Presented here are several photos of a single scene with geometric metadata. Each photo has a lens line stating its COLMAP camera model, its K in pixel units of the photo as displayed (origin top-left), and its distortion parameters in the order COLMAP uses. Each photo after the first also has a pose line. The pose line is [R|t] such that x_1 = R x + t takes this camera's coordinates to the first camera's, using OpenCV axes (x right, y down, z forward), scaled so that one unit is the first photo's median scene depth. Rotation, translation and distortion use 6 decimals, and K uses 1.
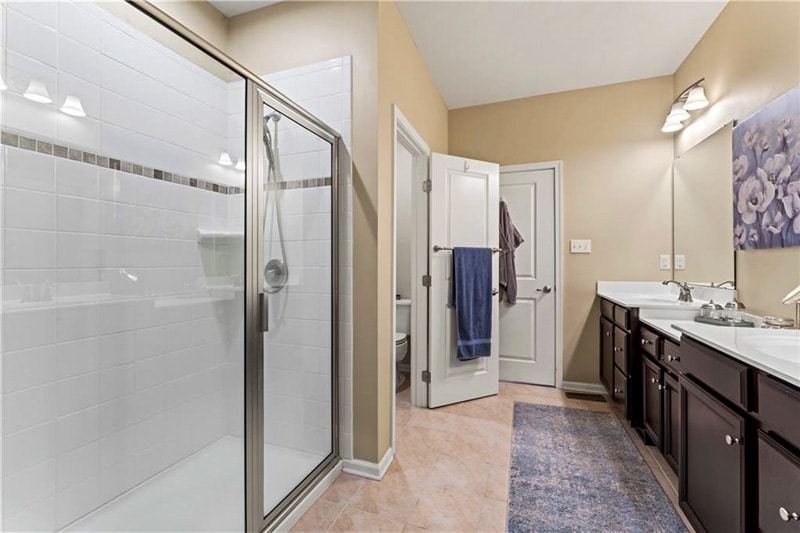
lens RADIAL K [[347.6, 0, 400.2], [0, 347.6, 263.6], [0, 0, 1]] dist [-0.000236, -0.000036]
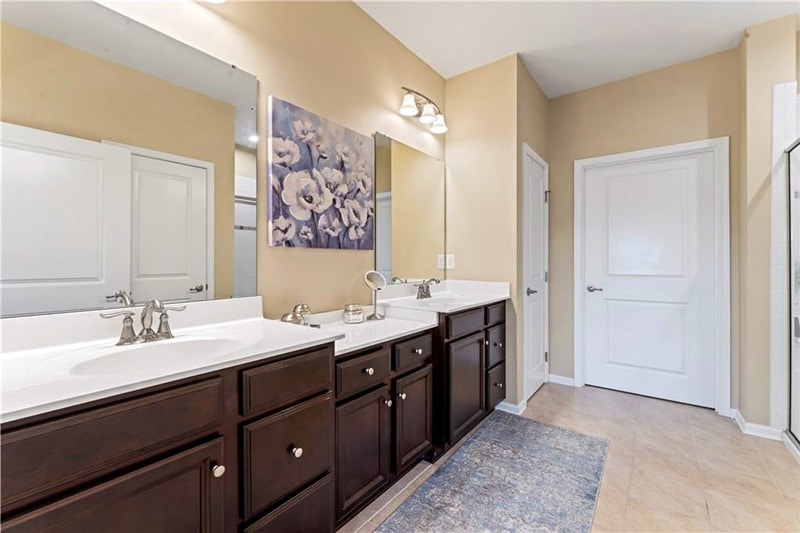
lens RADIAL K [[347.6, 0, 399.2], [0, 347.6, 264.0], [0, 0, 1]] dist [-0.000236, -0.000036]
pose [[-0.956654, 0.005718, 0.291172, 0.509545], [0.006052, 0.999982, 0.000246, 0.007214], [-0.291165, 0.001997, -0.956671, 1.959900]]
